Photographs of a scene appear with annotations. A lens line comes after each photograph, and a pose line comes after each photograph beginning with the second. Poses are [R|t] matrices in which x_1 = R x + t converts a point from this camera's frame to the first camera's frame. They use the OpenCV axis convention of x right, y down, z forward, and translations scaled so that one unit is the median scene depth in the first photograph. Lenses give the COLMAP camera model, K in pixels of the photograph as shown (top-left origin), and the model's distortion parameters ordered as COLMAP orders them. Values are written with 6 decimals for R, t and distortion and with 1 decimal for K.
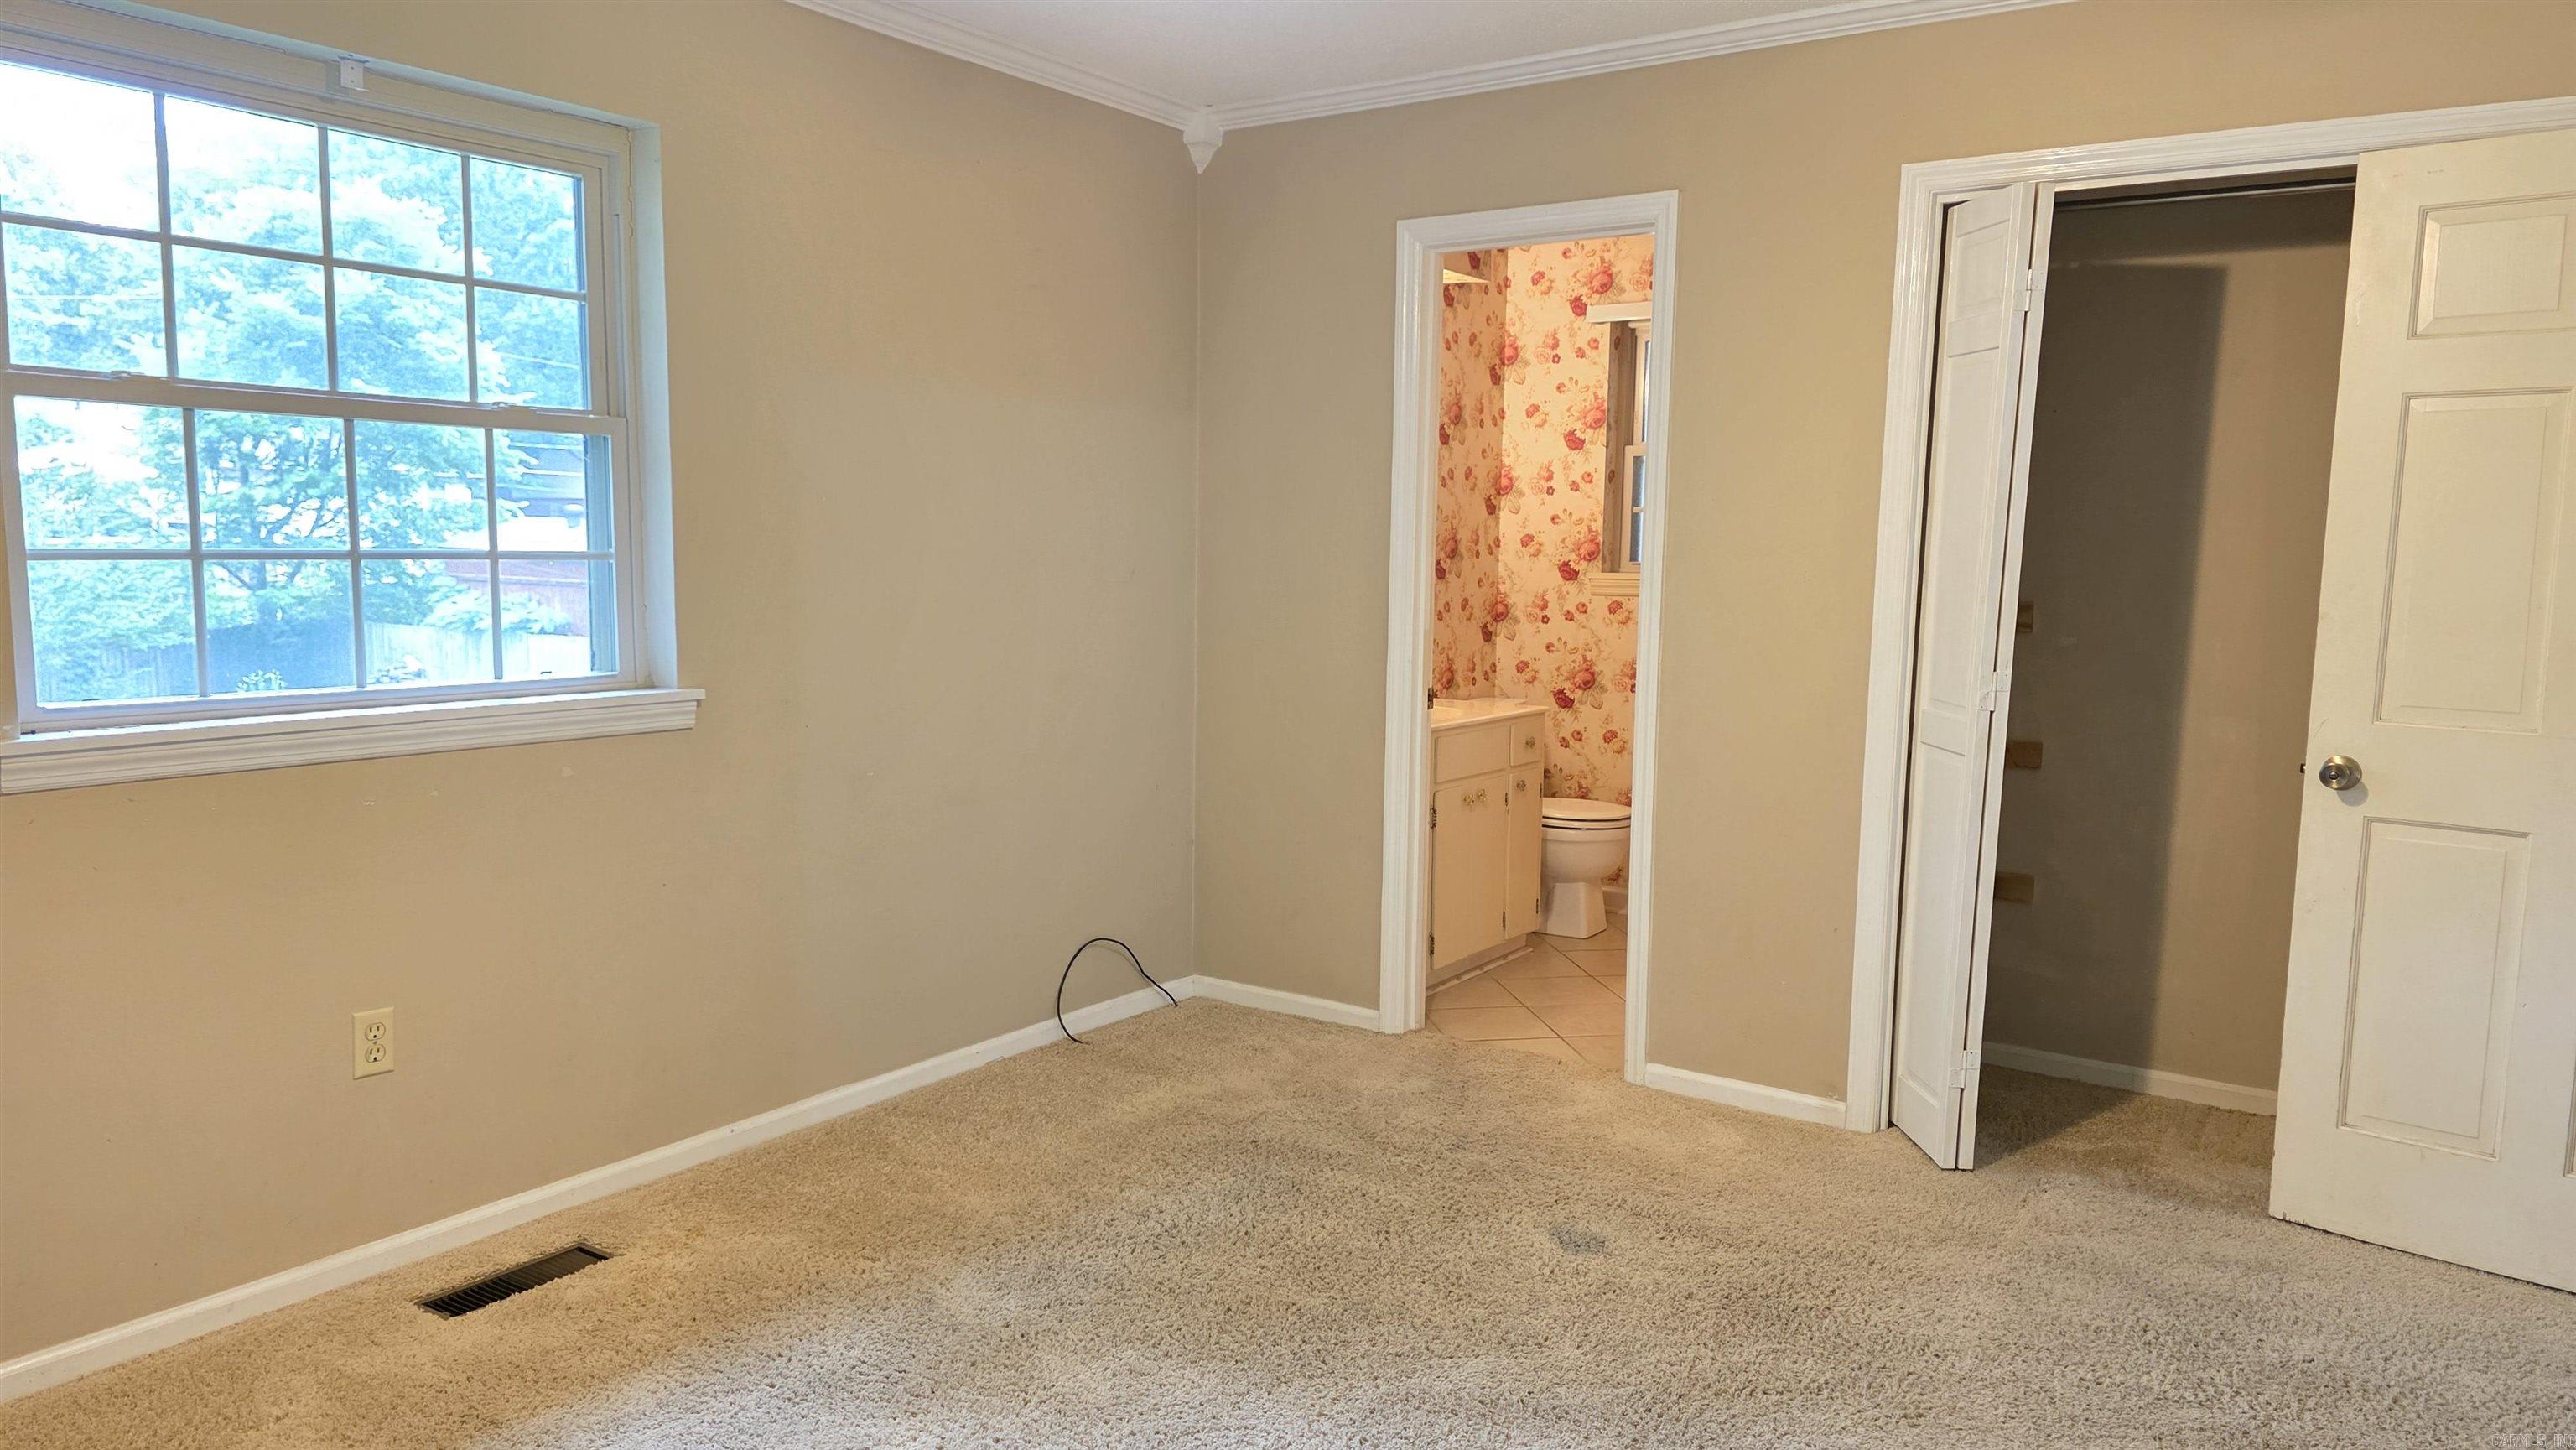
lens RADIAL K [[1732.8, 0, 1312.0], [0, 1732.8, 738.9], [0, 0, 1]] dist [0.068697, -0.061617]
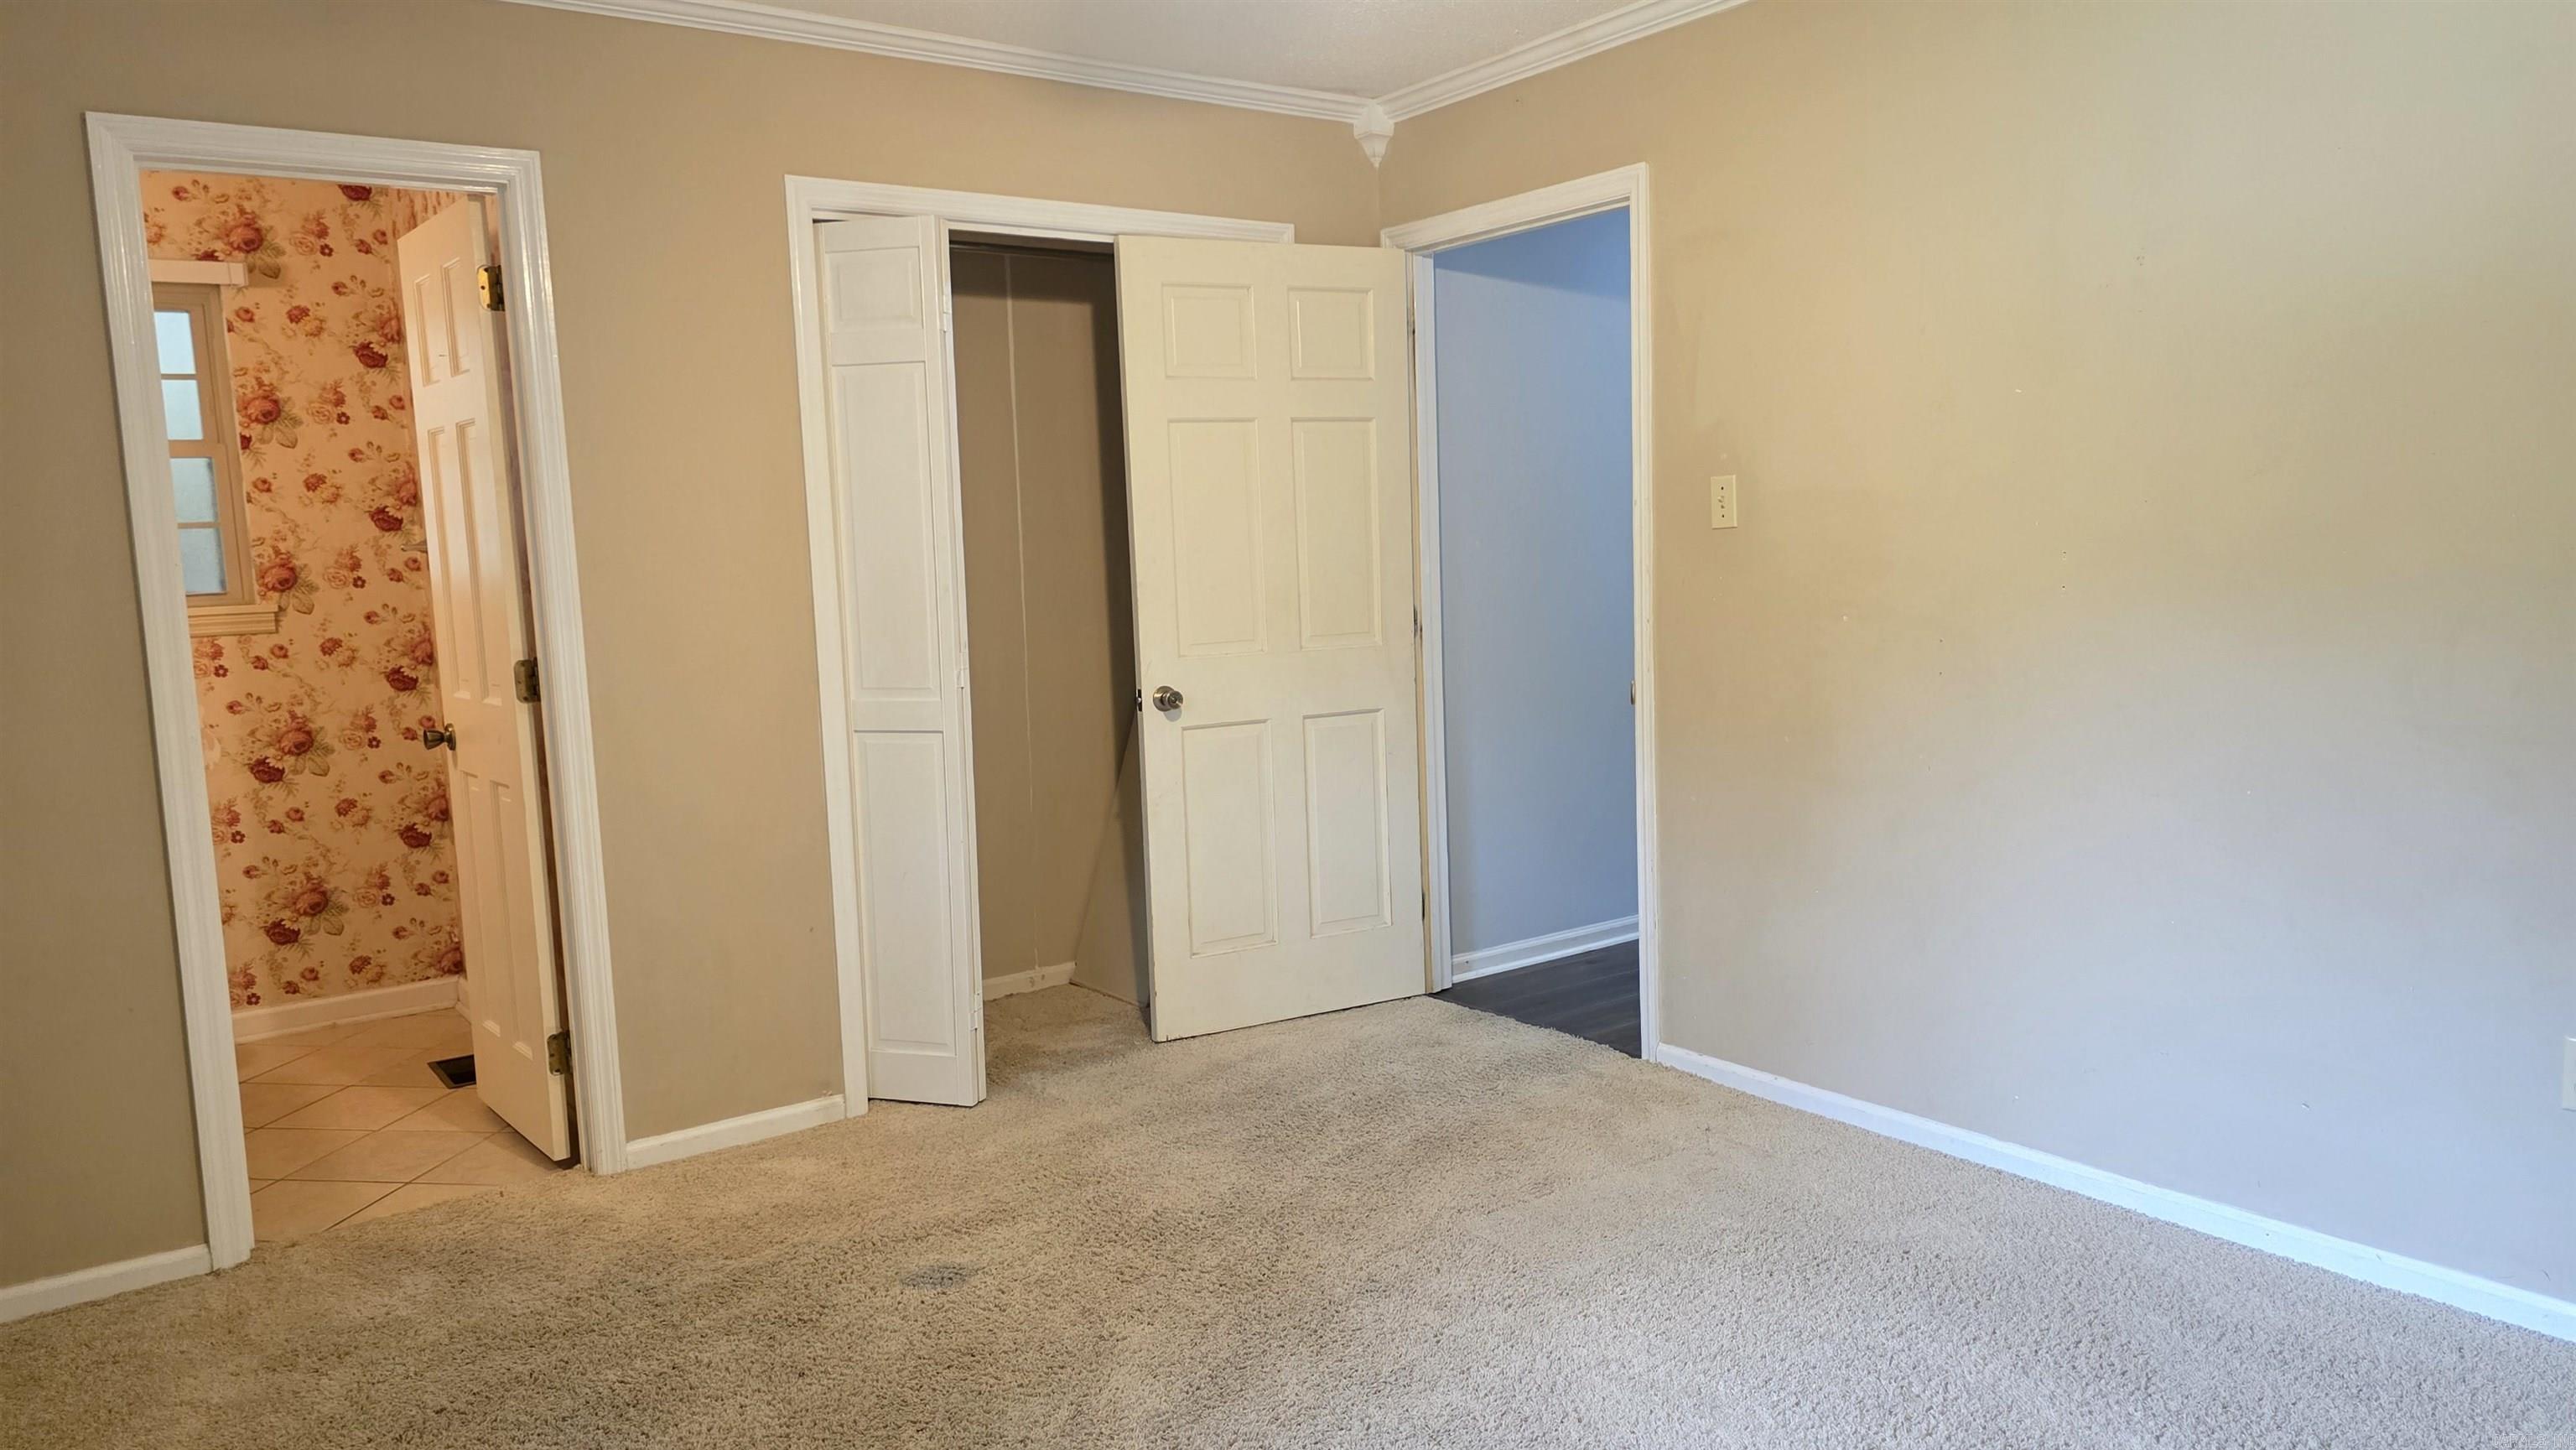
lens RADIAL K [[1732.8, 0, 1308.1], [0, 1732.8, 736.1], [0, 0, 1]] dist [0.068697, -0.061617]
pose [[0.345947, -0.146606, 0.926729, -0.526319], [0.151026, 0.983538, 0.099216, -0.058455], [-0.926019, 0.105637, 0.362393, 0.365519]]
